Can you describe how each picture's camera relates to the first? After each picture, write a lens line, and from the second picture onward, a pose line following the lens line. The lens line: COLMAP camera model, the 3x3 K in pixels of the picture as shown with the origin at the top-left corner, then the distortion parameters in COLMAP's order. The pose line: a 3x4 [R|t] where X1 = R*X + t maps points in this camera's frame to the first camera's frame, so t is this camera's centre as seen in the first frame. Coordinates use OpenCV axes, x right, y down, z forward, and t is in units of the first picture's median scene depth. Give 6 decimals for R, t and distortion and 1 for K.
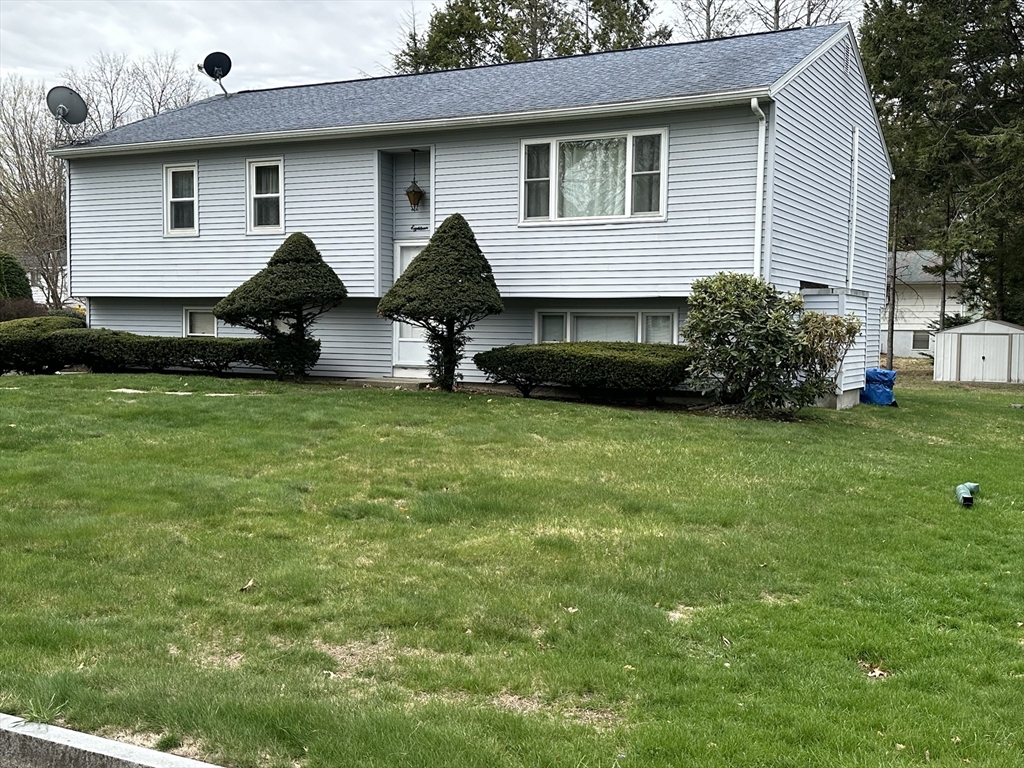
lens RADIAL K [[1119.0, 0, 512.0], [0, 1119.0, 384.0], [0, 0, 1]] dist [0.186085, -0.415026]
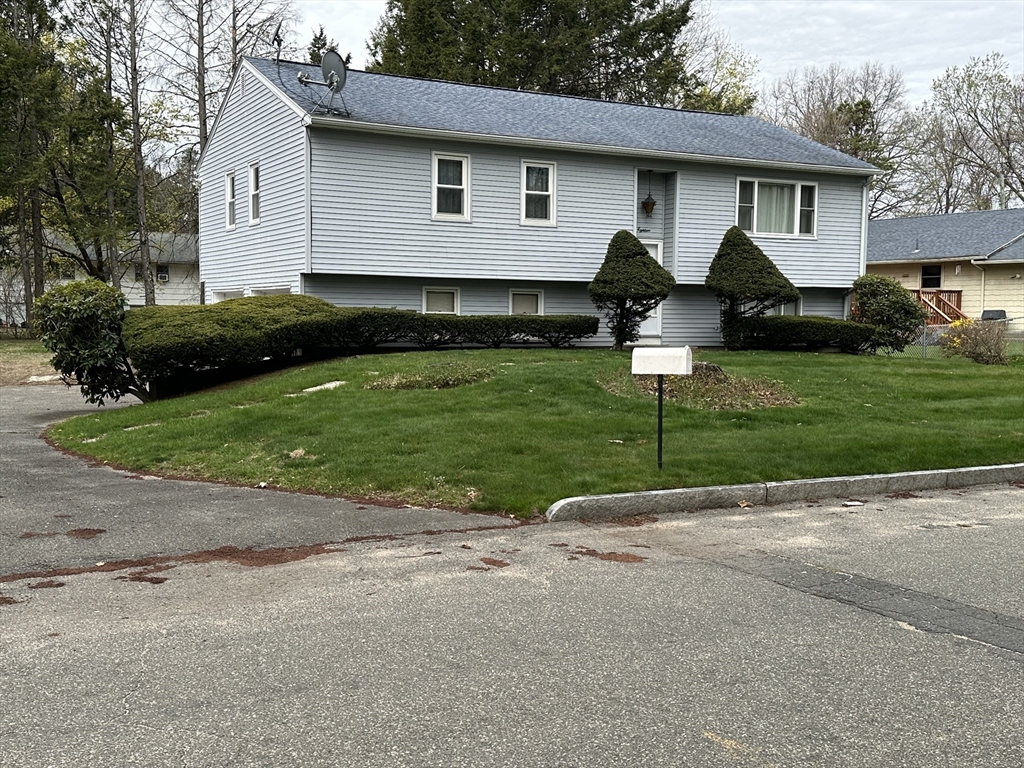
lens RADIAL K [[1119.0, 0, 512.0], [0, 1119.0, 384.0], [0, 0, 1]] dist [0.186085, -0.415026]
pose [[0.551171, -0.058128, 0.832365, -1.349276], [0.036923, 0.998292, 0.045266, -0.026304], [-0.833575, 0.005784, 0.552376, 0.430471]]
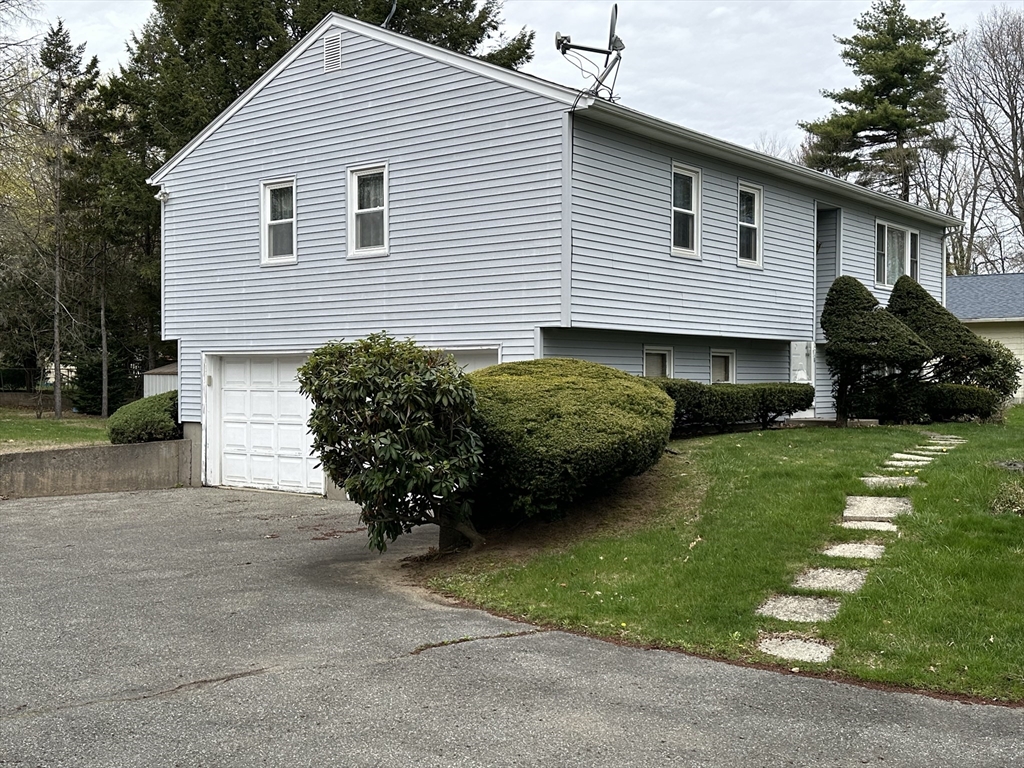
lens RADIAL K [[1119.0, 0, 512.0], [0, 1119.0, 384.0], [0, 0, 1]] dist [0.186085, -0.415026]
pose [[0.178014, -0.018453, 0.983855, -1.265277], [0.049937, 0.998705, 0.009697, -0.065989], [-0.982760, 0.047405, 0.178705, 1.152218]]
